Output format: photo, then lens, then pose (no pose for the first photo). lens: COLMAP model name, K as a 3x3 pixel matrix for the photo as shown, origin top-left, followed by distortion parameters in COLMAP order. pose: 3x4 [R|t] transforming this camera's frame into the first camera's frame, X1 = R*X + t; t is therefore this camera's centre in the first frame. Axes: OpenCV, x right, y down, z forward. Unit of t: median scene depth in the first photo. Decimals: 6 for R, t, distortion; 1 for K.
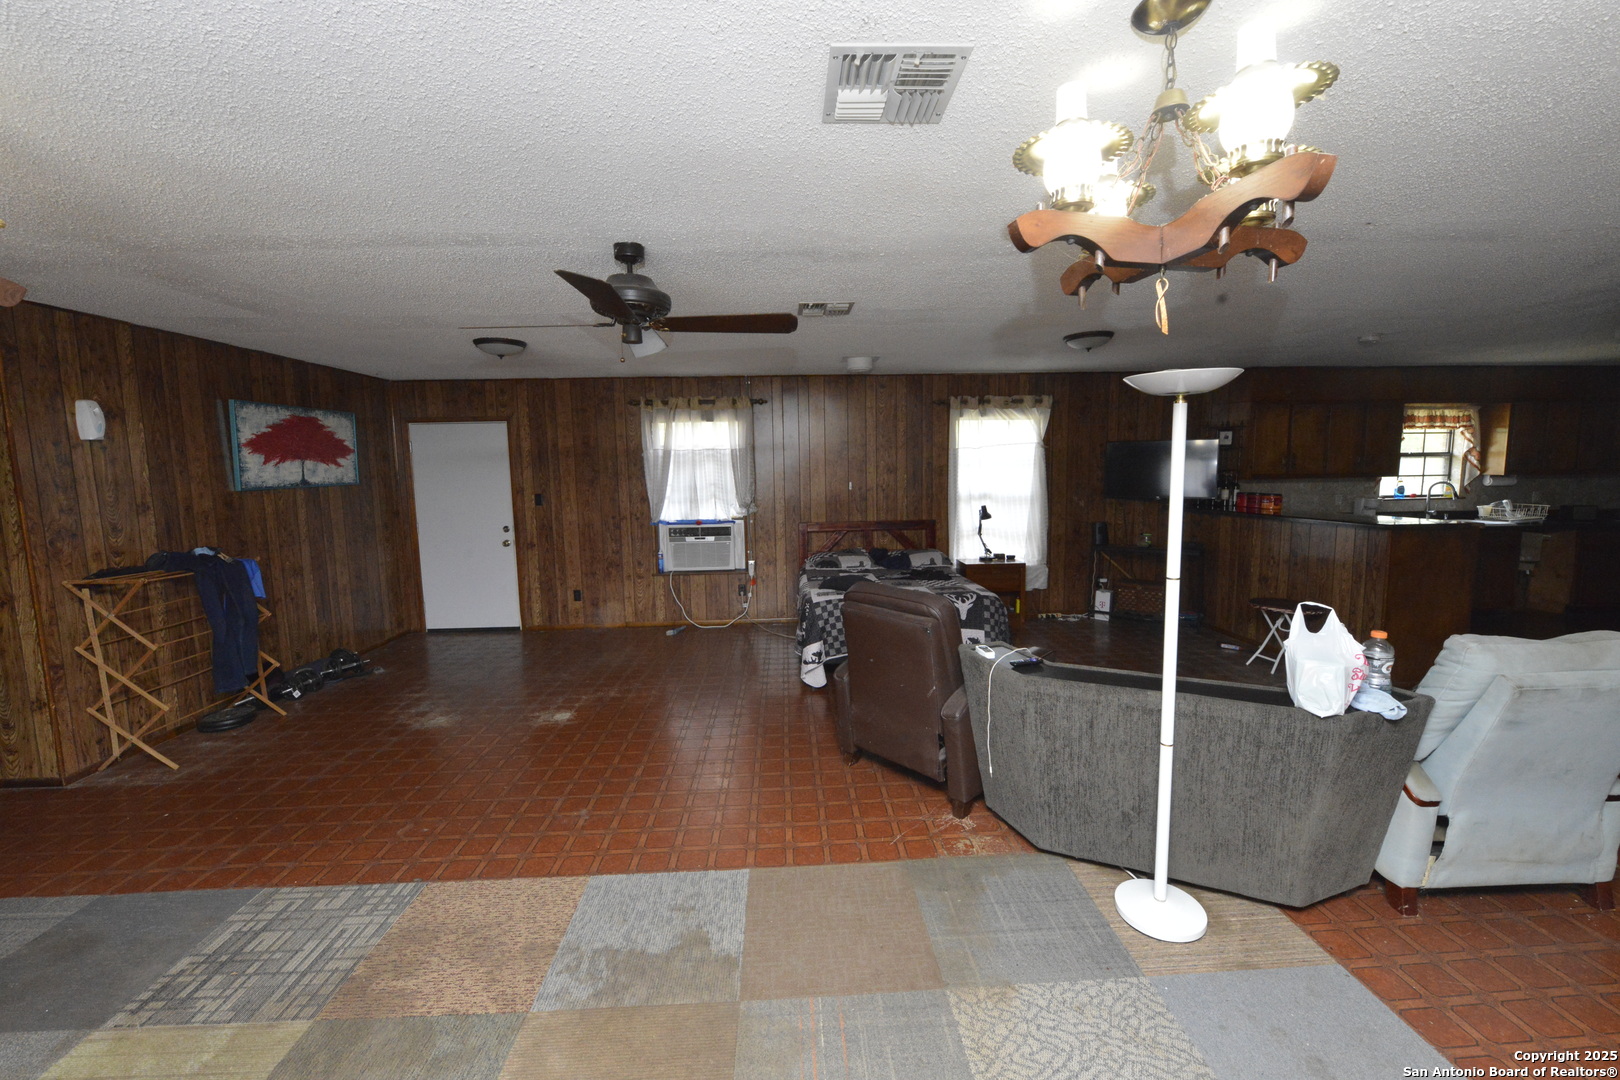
lens RADIAL K [[639.9, 0, 811.7], [0, 639.9, 534.3], [0, 0, 1]] dist [-0.010411, -0.000156]
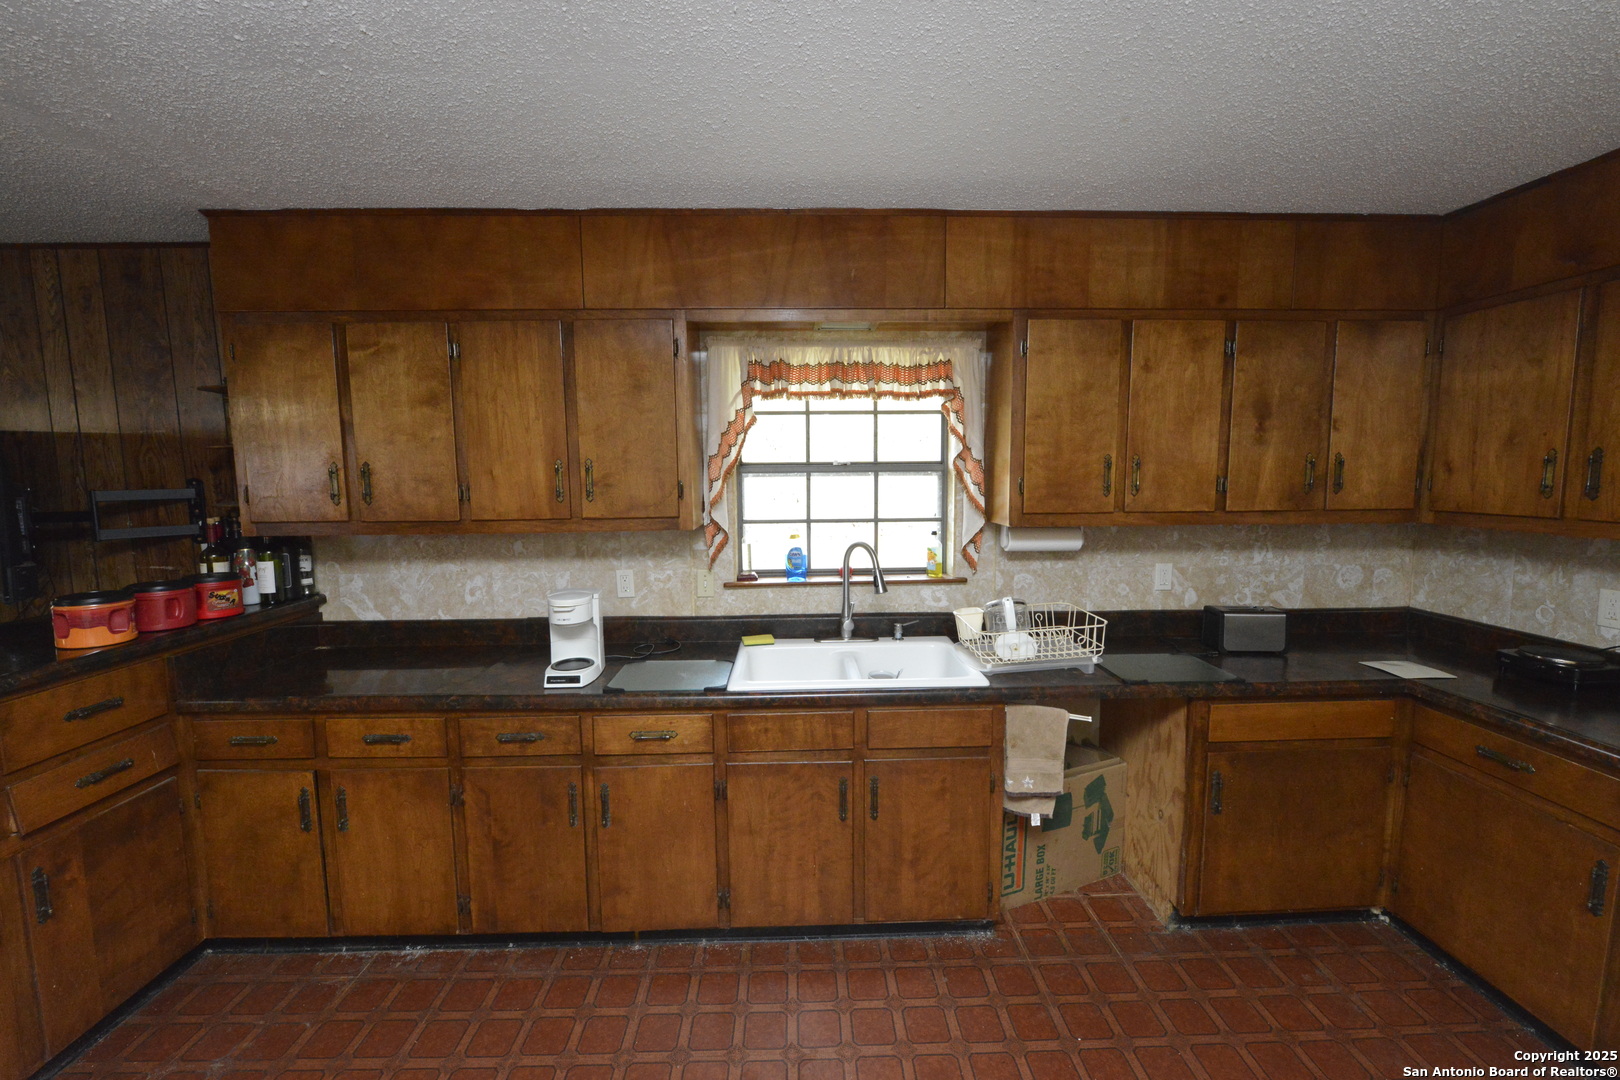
lens RADIAL K [[639.9, 0, 807.7], [0, 639.9, 533.7], [0, 0, 1]] dist [-0.010411, -0.000156]
pose [[0.999726, 0.011239, -0.020530, 0.971983], [-0.011407, 0.999902, -0.008060, -0.084057], [0.020438, 0.008292, 0.999757, 0.626342]]
